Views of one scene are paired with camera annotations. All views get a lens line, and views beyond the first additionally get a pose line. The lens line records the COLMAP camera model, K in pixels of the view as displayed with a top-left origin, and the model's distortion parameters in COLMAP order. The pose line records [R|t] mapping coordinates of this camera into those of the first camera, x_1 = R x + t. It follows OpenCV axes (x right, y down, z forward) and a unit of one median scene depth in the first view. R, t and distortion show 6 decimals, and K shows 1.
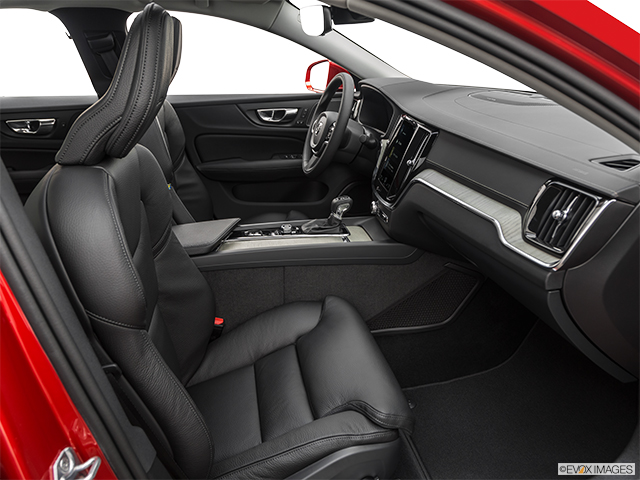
lens RADIAL K [[498.6, 0, 320.0], [0, 498.6, 240.0], [0, 0, 1]] dist [0.005278, 0.004847]
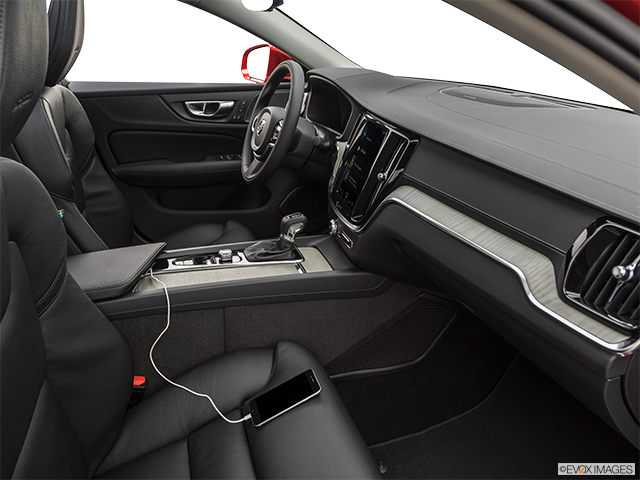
lens RADIAL K [[498.6, 0, 320.0], [0, 498.6, 240.0], [0, 0, 1]] dist [0.005278, 0.004847]
pose [[0.991316, -0.018464, 0.130197, -0.020609], [0.015449, 0.999589, 0.024131, -0.063968], [-0.130590, -0.021910, 0.991194, 0.187522]]
